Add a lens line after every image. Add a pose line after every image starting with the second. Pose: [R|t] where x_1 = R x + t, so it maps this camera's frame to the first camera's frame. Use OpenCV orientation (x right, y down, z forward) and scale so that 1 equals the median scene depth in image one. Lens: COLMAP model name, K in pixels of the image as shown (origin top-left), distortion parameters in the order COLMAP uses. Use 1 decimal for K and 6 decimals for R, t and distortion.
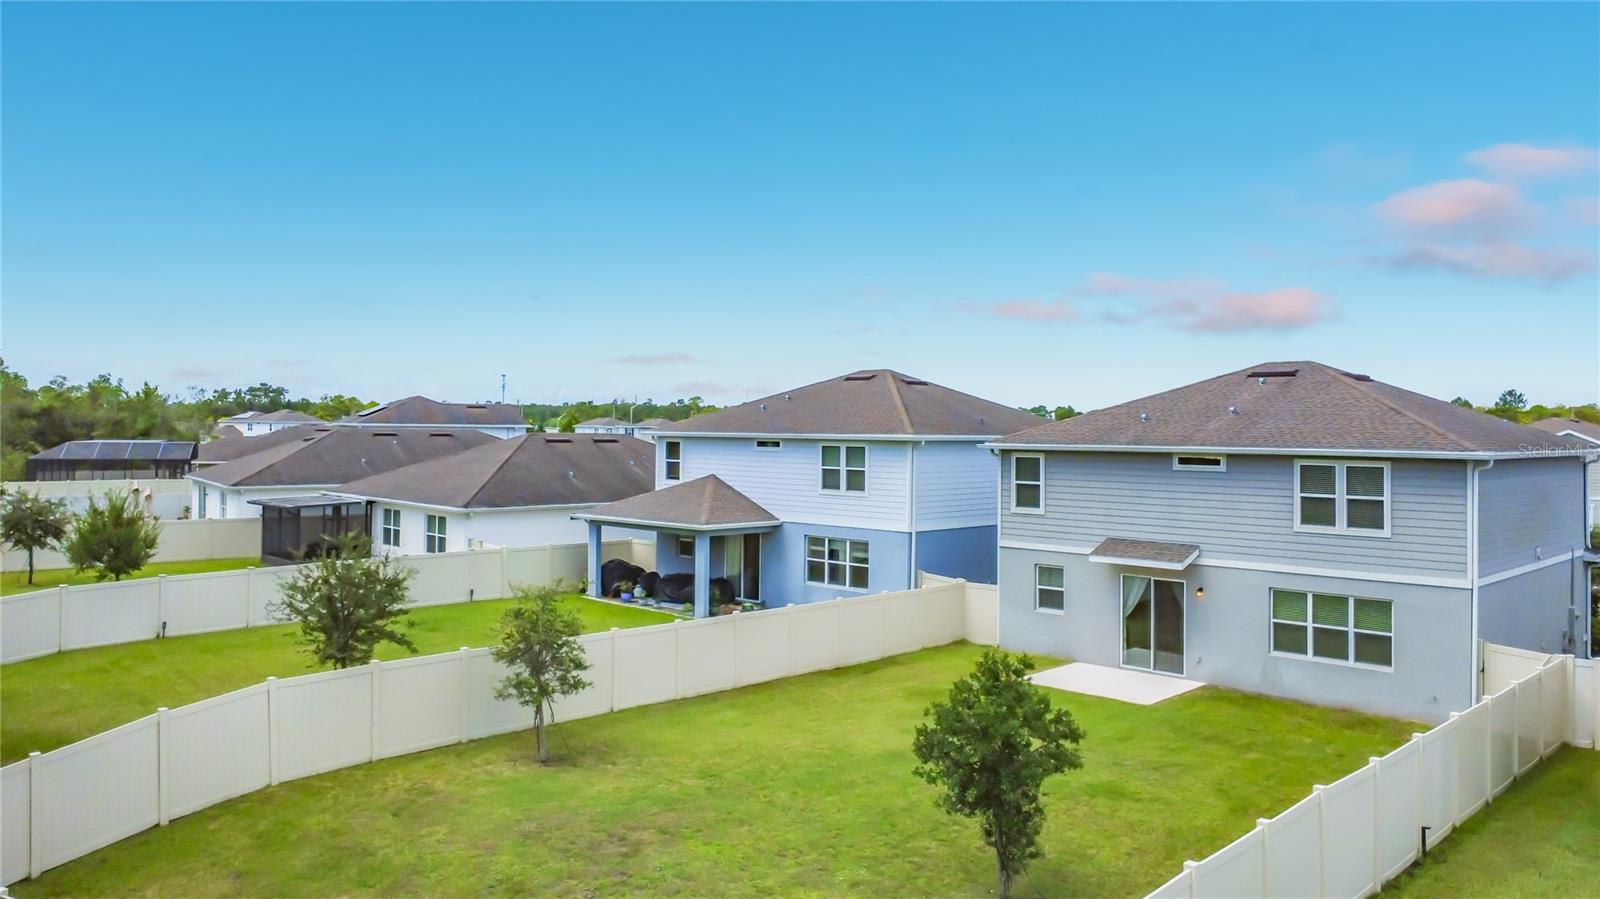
lens RADIAL K [[1185.8, 0, 795.3], [0, 1185.8, 409.8], [0, 0, 1]] dist [-0.001432, 0.002055]
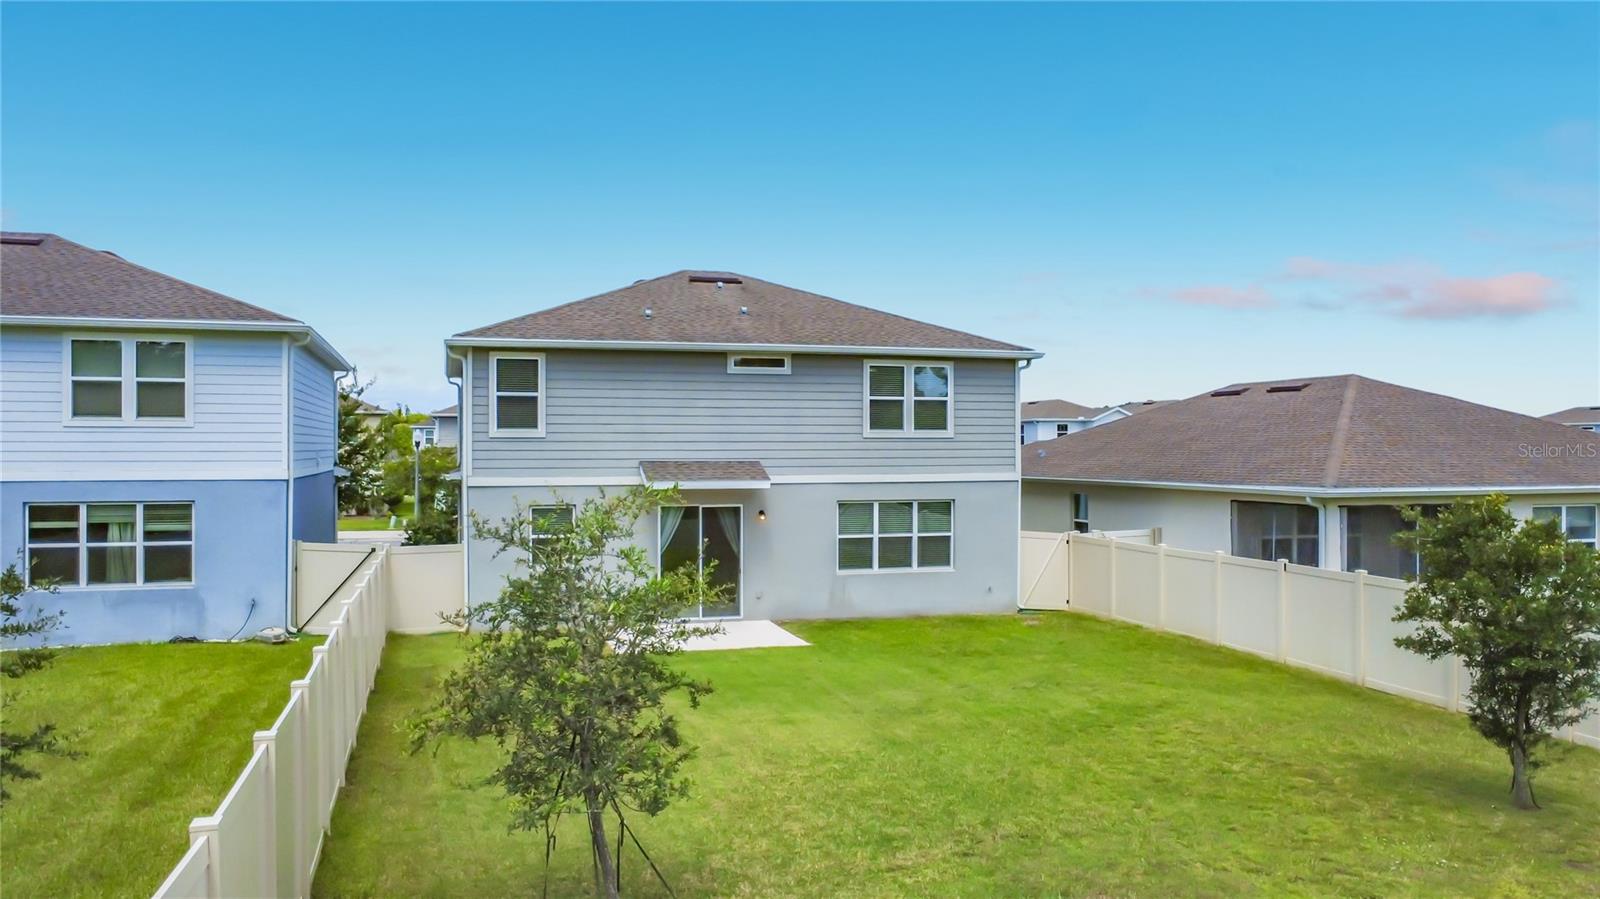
lens RADIAL K [[1185.8, 0, 800.2], [0, 1185.8, 440.7], [0, 0, 1]] dist [-0.001432, 0.002055]
pose [[0.485149, -0.005073, 0.874417, -0.395493], [-0.008227, 0.999912, 0.010366, 0.091353], [-0.874393, -0.012223, 0.485065, 0.564404]]
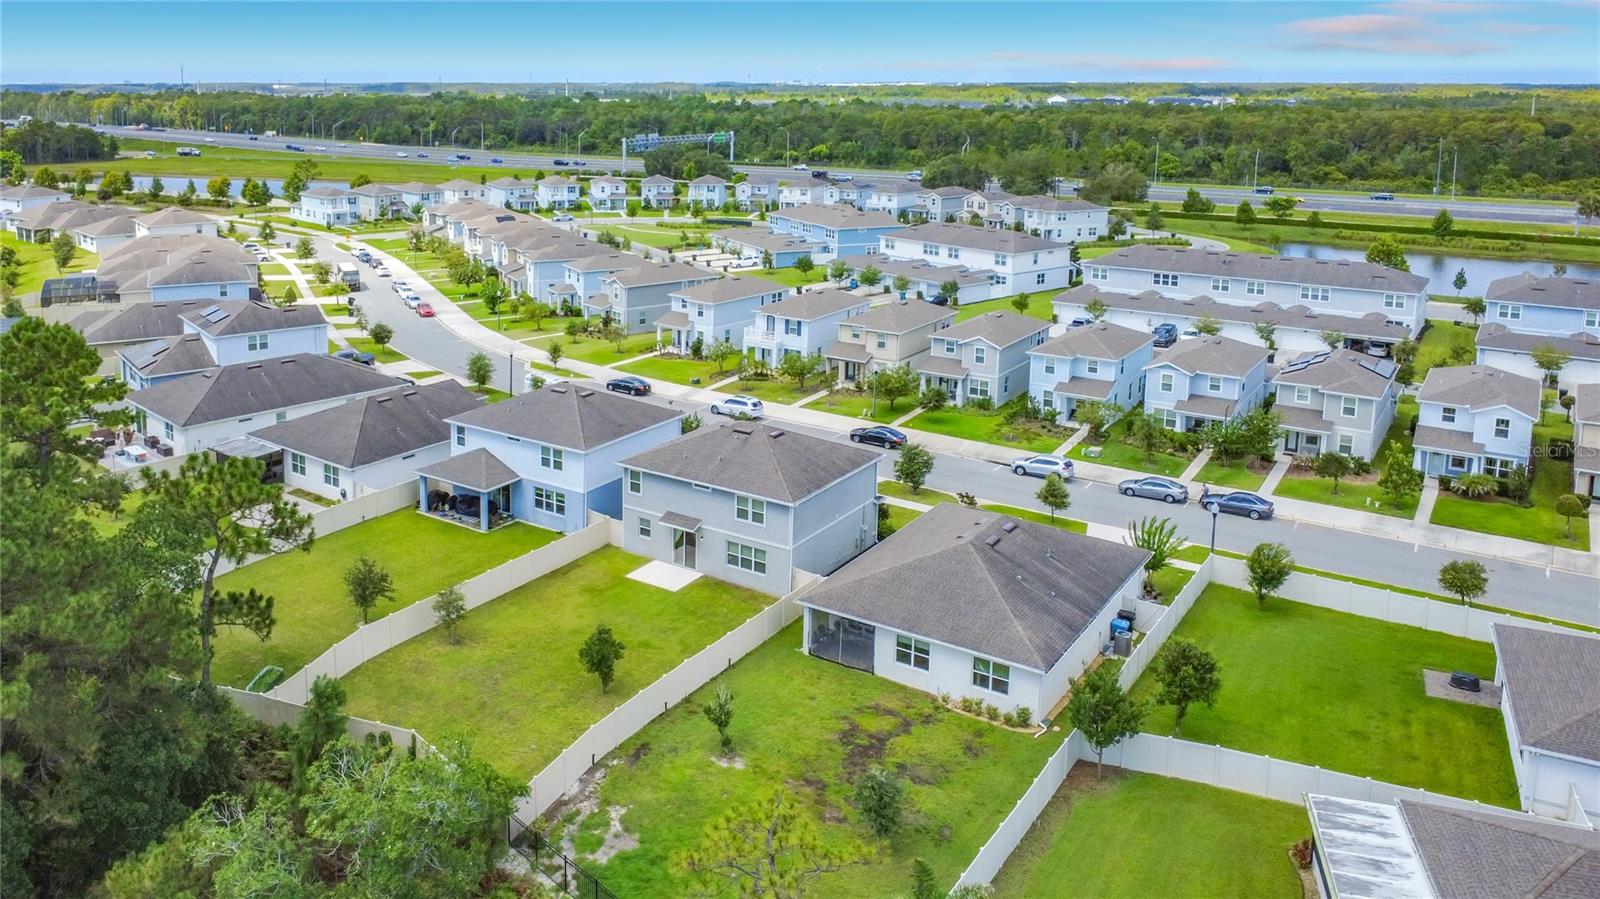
lens RADIAL K [[1185.8, 0, 648.7], [0, 1185.8, 290.2], [0, 0, 1]] dist [-0.001432, 0.002055]
pose [[0.991033, -0.029334, 0.130356, -0.068349], [0.005494, 0.983724, 0.179601, -0.788300], [-0.133502, -0.177274, 0.975065, -1.272514]]
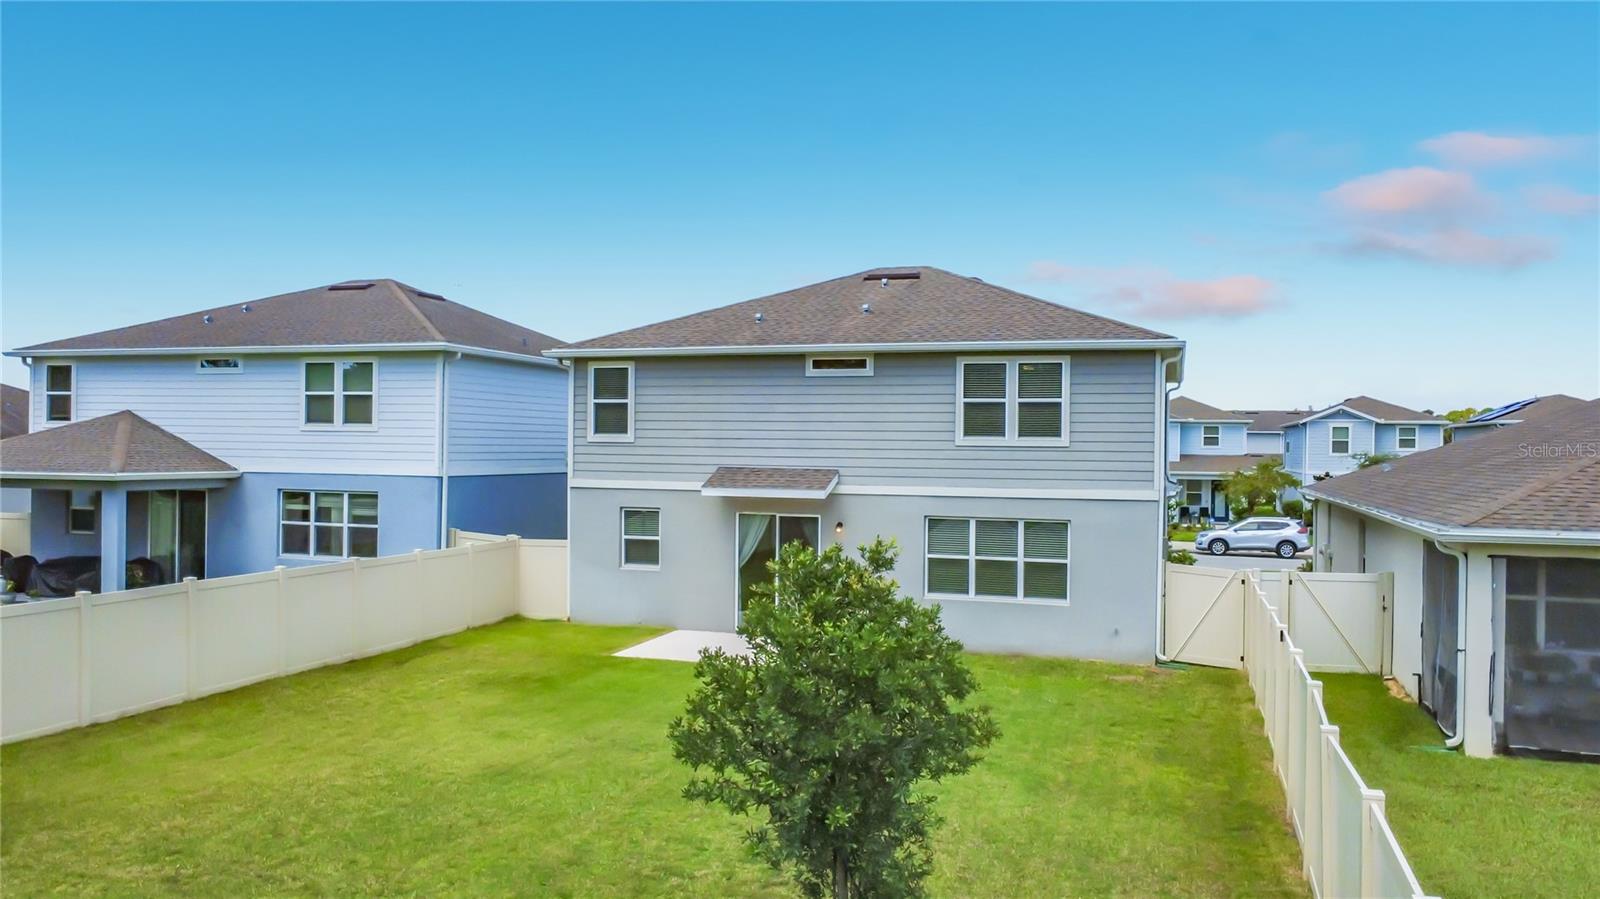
lens RADIAL K [[1185.8, 0, 794.3], [0, 1185.8, 449.3], [0, 0, 1]] dist [-0.001432, 0.002055]
pose [[0.895701, -0.000430, 0.444656, -0.041355], [-0.009890, 0.999733, 0.020890, 0.085143], [-0.444546, -0.023108, 0.895458, 0.300717]]
